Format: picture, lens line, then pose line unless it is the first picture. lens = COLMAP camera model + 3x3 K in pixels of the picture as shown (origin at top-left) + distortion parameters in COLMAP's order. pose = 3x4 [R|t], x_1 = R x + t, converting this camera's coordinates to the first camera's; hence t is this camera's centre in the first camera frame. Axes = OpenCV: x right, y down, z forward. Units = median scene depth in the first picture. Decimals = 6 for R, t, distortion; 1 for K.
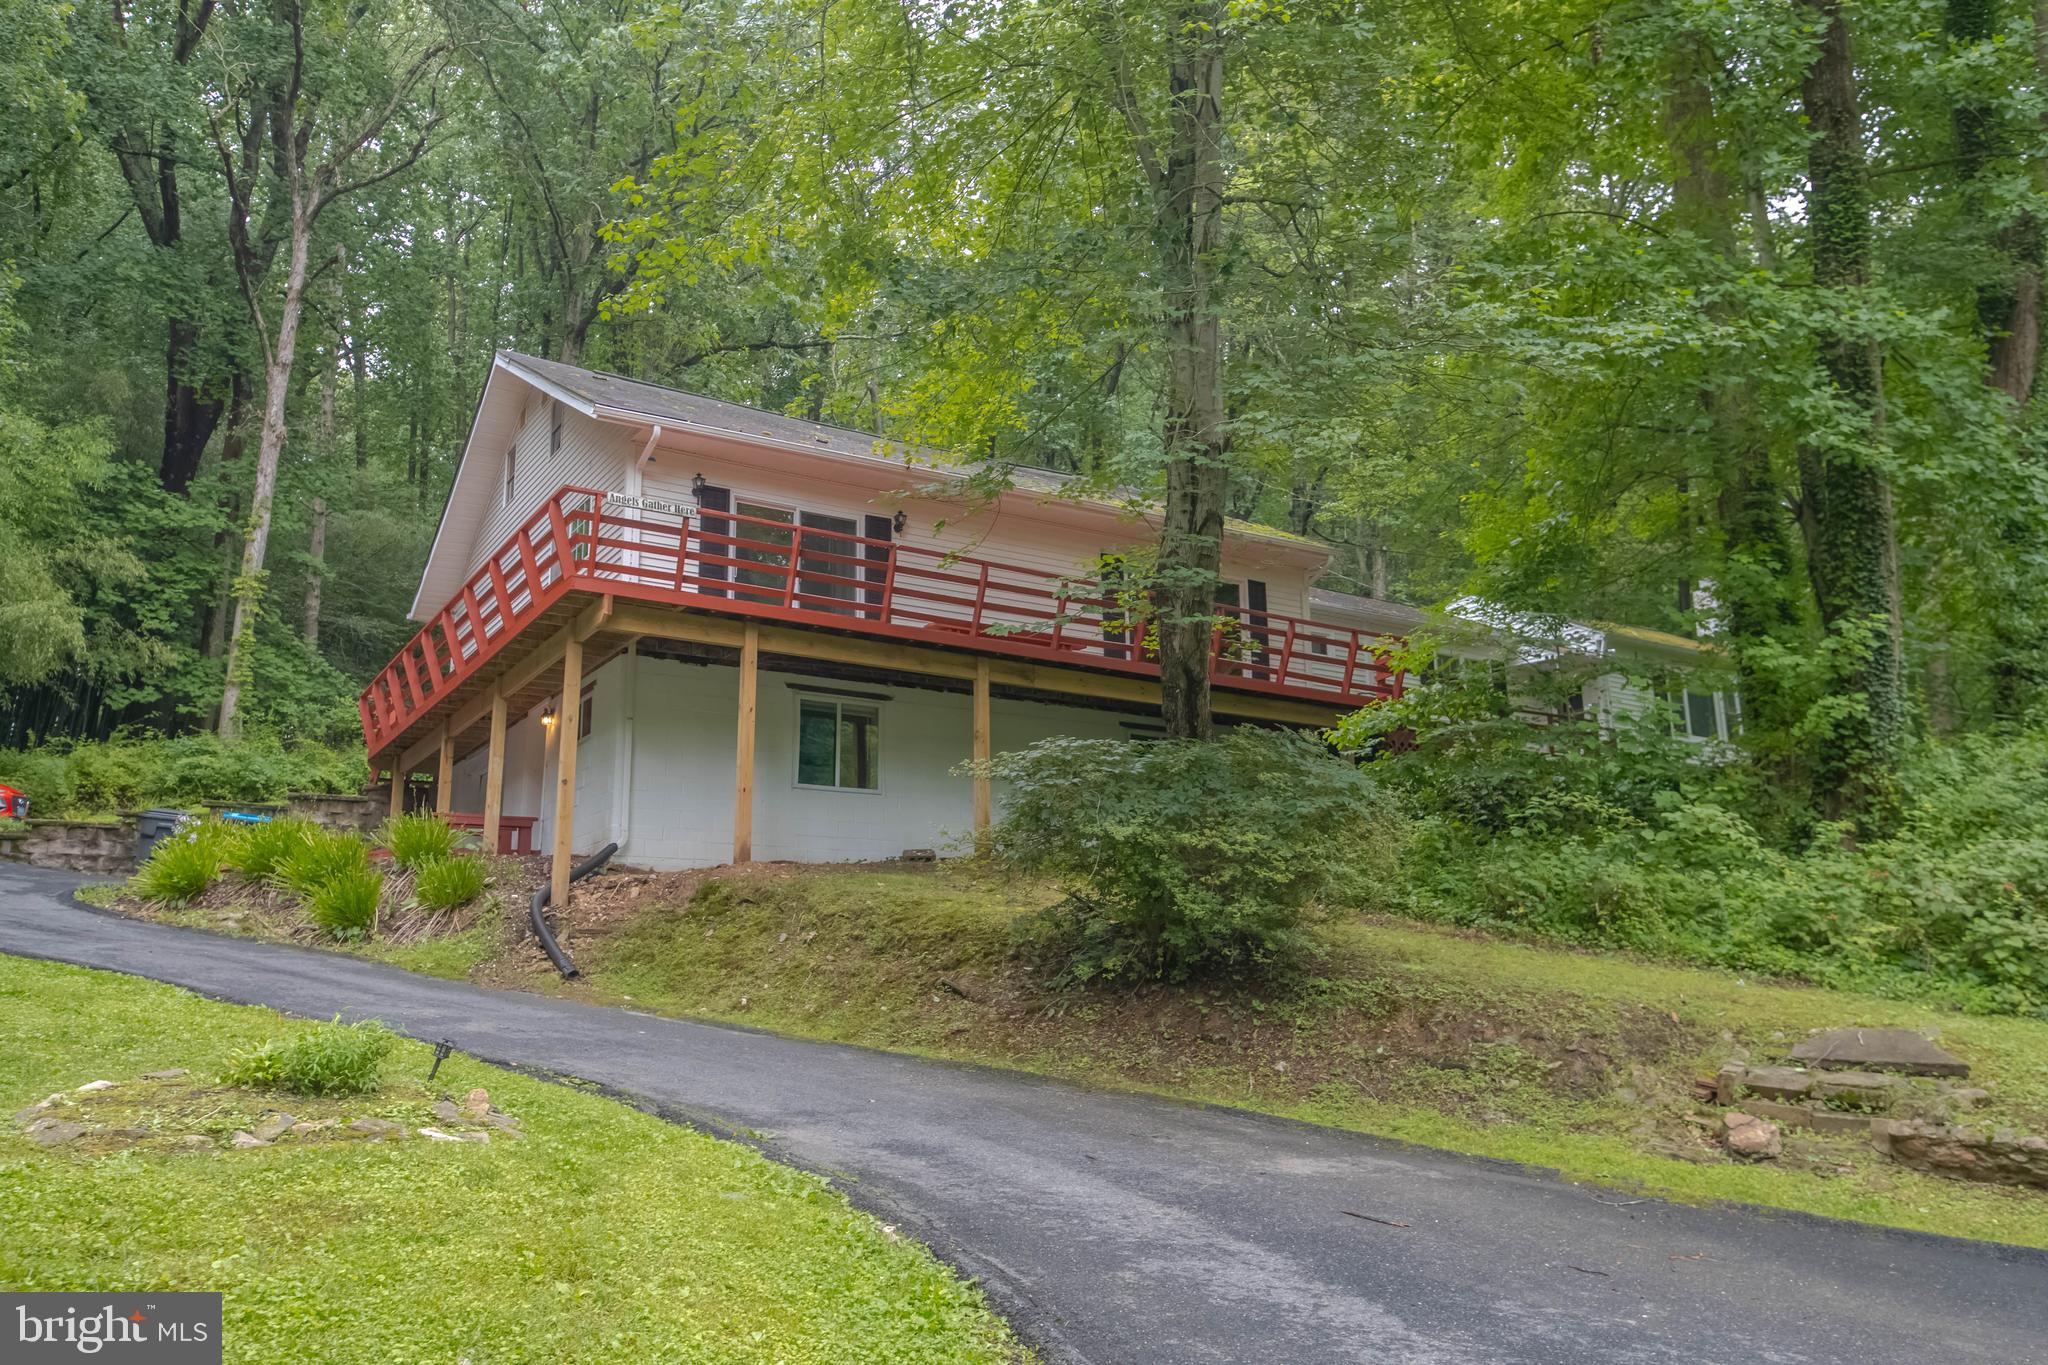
lens RADIAL K [[1279.1, 0, 1053.8], [0, 1279.1, 707.1], [0, 0, 1]] dist [0.036084, 0.000372]
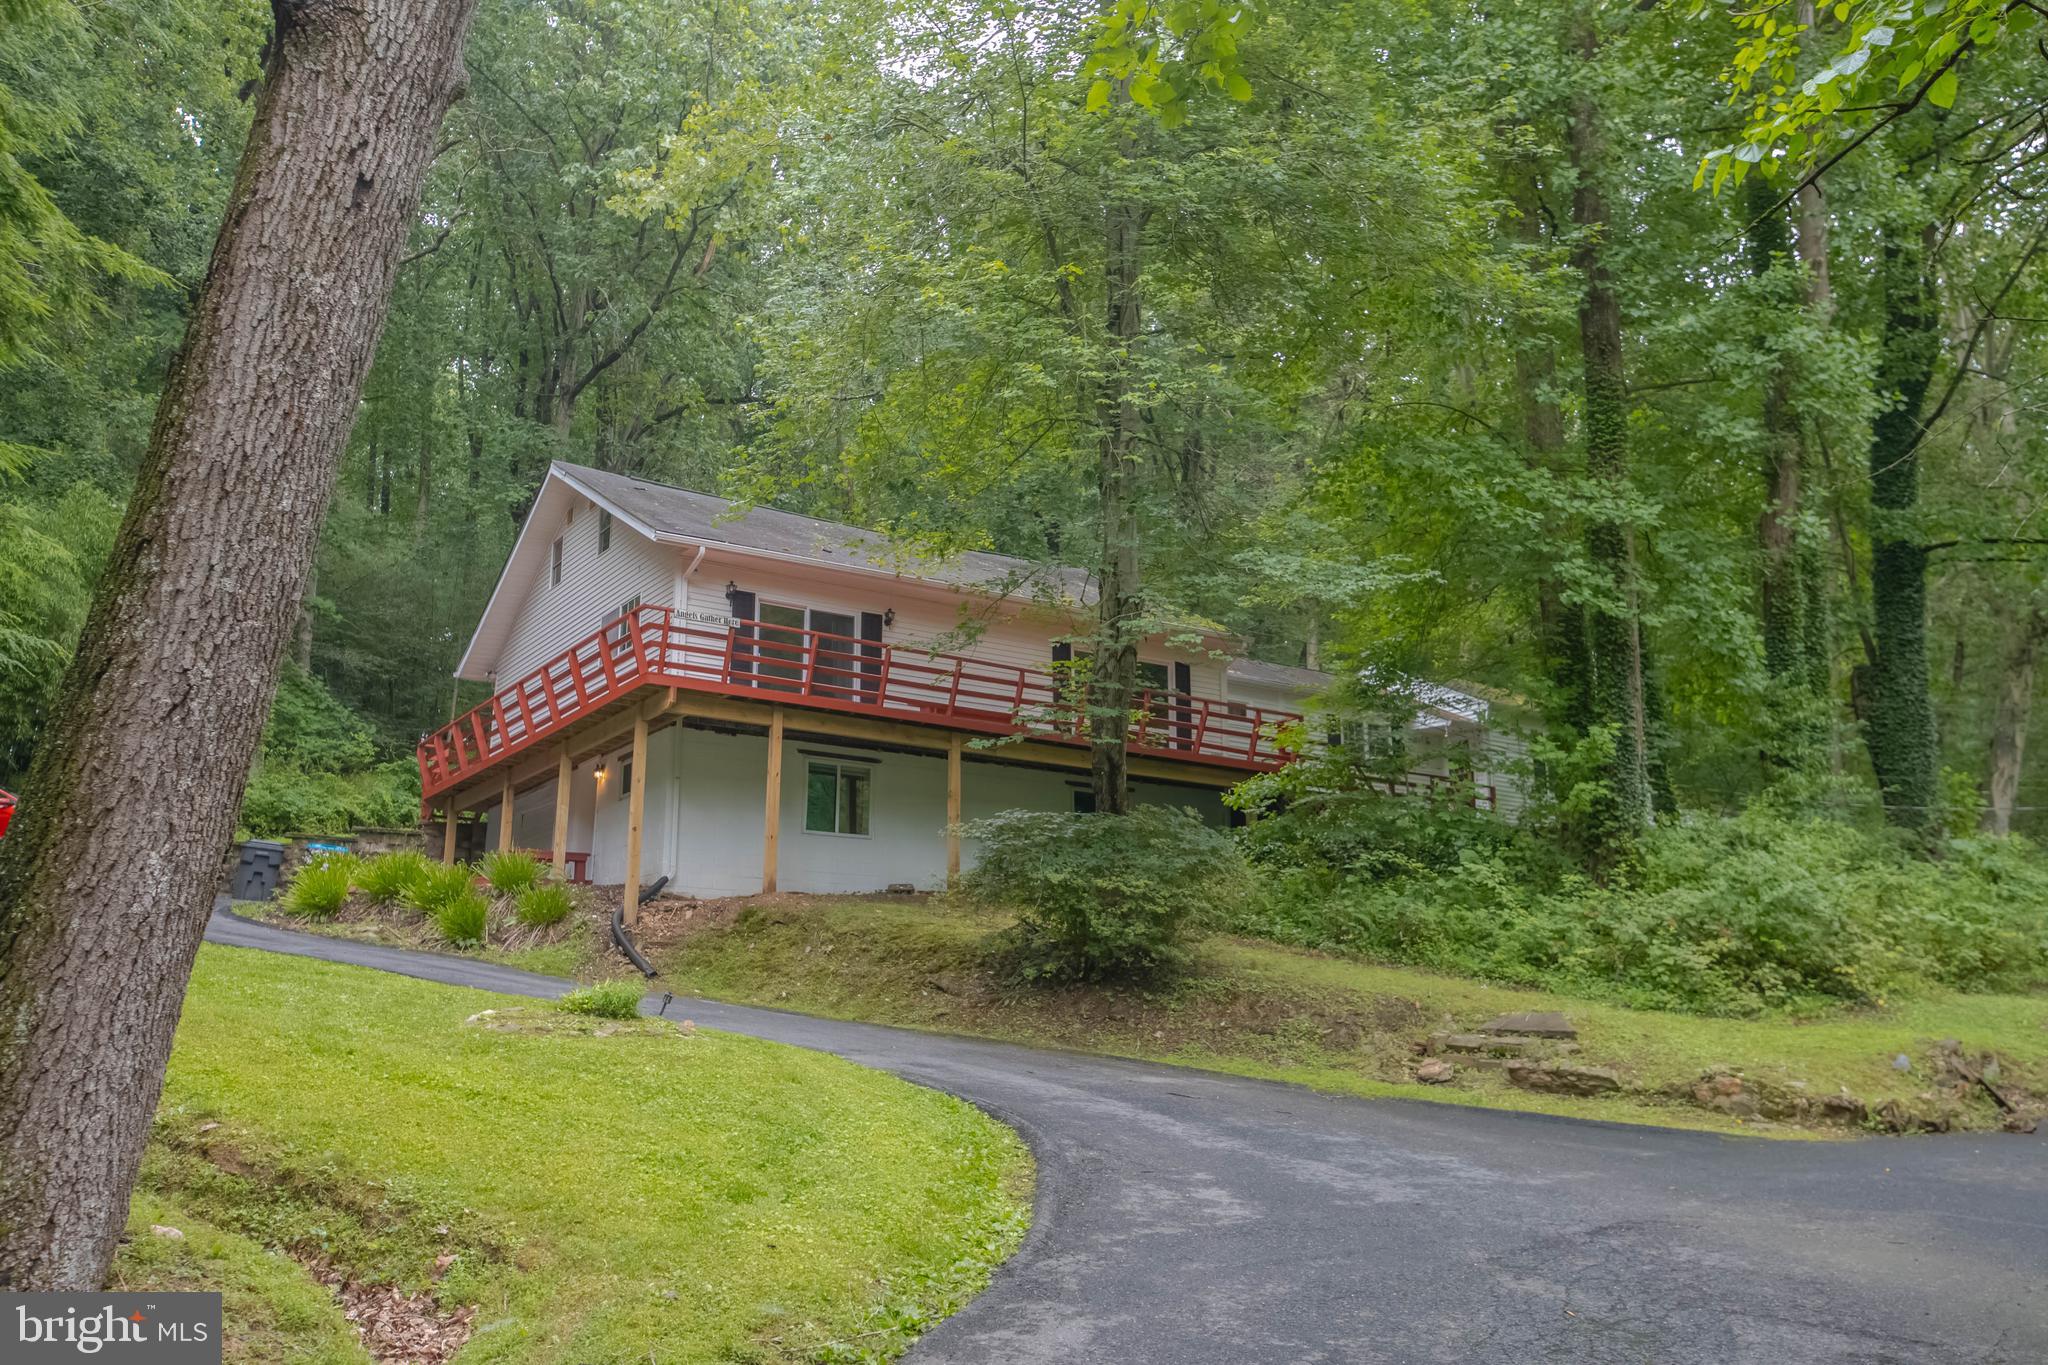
lens RADIAL K [[1367.3, 0, 1034.4], [0, 1367.3, 715.4], [0, 0, 1]] dist [0.038877, 0.002159]
pose [[0.999696, 0.016860, 0.017974, -0.003514], [-0.016702, 0.999821, -0.008882, -0.056266], [-0.018121, 0.008579, 0.999799, -0.435703]]
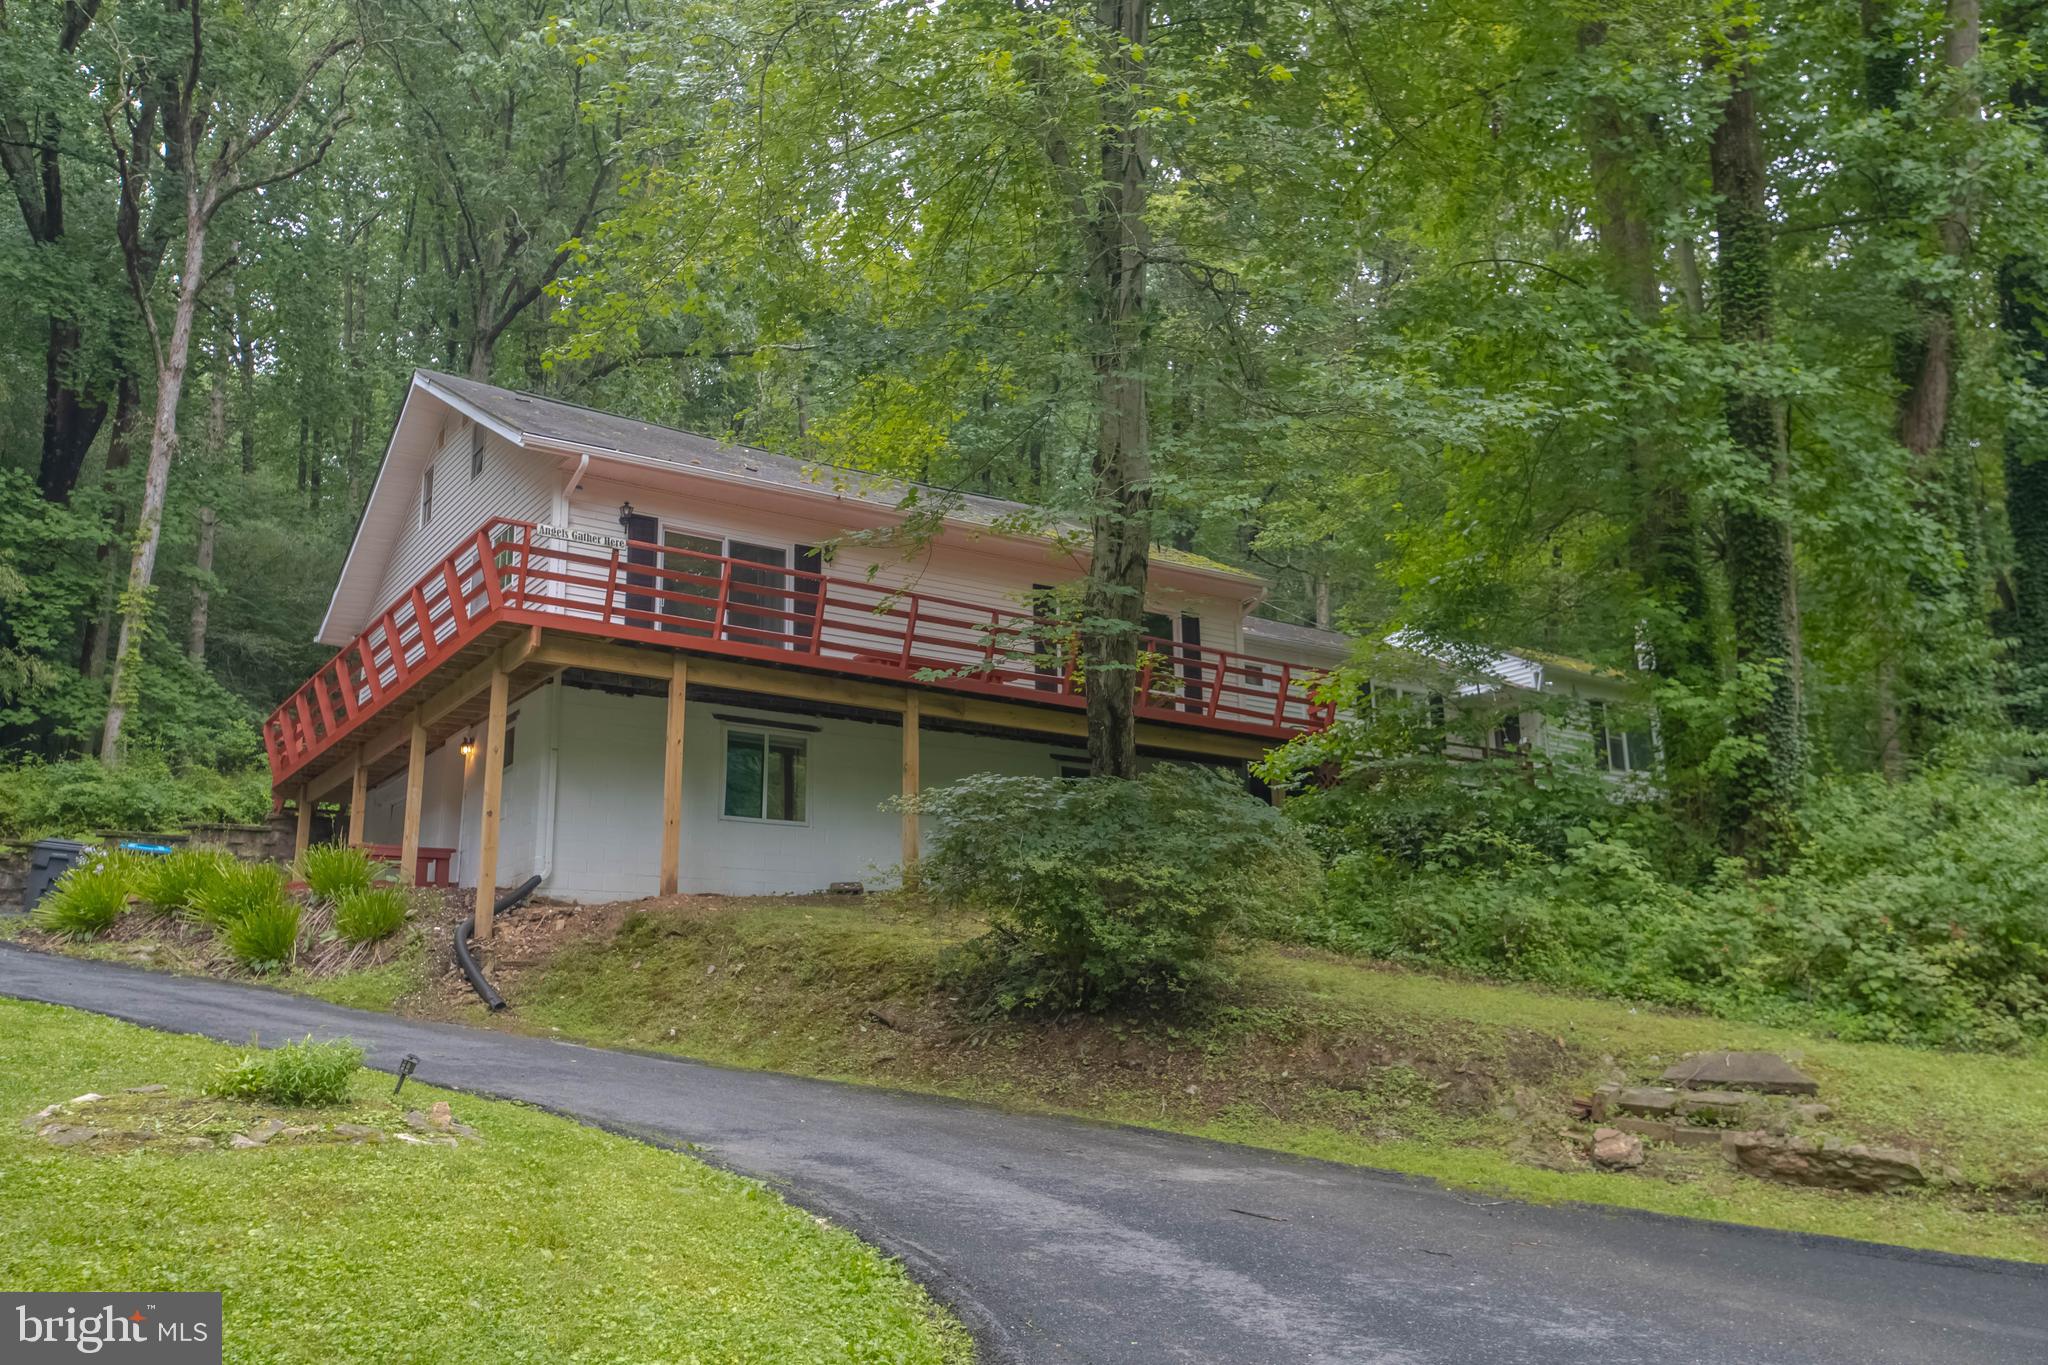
lens RADIAL K [[1367.3, 0, 1034.4], [0, 1367.3, 715.4], [0, 0, 1]] dist [0.038877, 0.002159]
pose [[0.999461, 0.006790, 0.032123, 0.006753], [-0.006434, 0.999917, -0.011199, -0.009489], [-0.032197, 0.010986, 0.999421, -0.086290]]
